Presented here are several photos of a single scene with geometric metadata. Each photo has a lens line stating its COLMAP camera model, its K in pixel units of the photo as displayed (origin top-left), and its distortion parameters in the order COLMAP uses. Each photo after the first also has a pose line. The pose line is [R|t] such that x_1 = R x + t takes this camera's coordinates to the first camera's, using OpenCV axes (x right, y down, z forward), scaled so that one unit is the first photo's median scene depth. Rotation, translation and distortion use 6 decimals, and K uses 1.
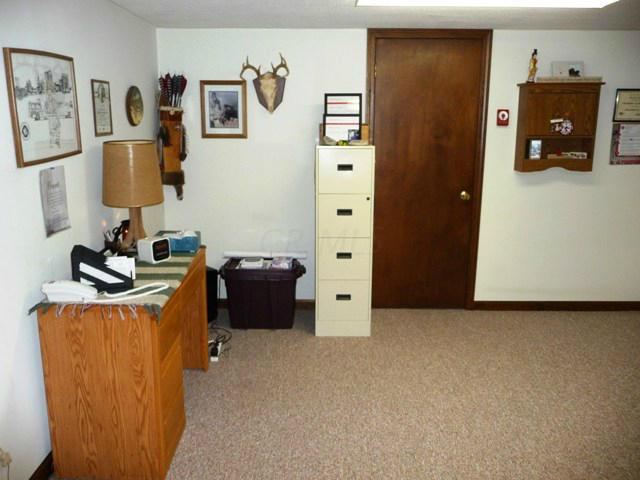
lens RADIAL K [[523.4, 0, 311.3], [0, 523.4, 228.7], [0, 0, 1]] dist [-0.057158, 0.063462]
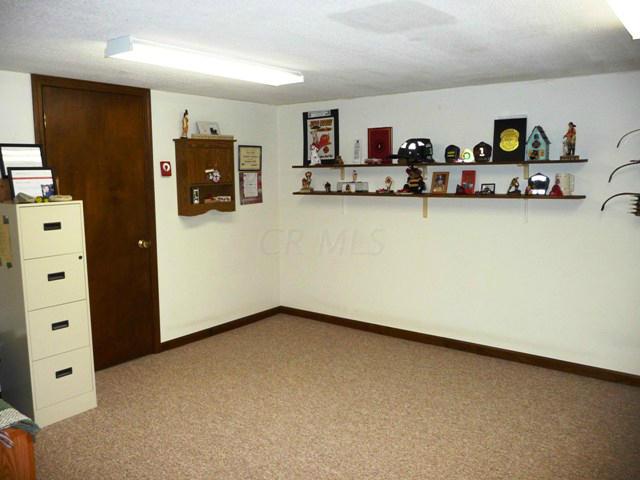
lens RADIAL K [[523.4, 0, 311.3], [0, 523.4, 228.7], [0, 0, 1]] dist [-0.057158, 0.063462]
pose [[0.613351, -0.097065, 0.783824, -0.326825], [0.171943, 0.985027, -0.012566, -0.023651], [-0.770868, 0.142480, 0.620856, 0.101524]]
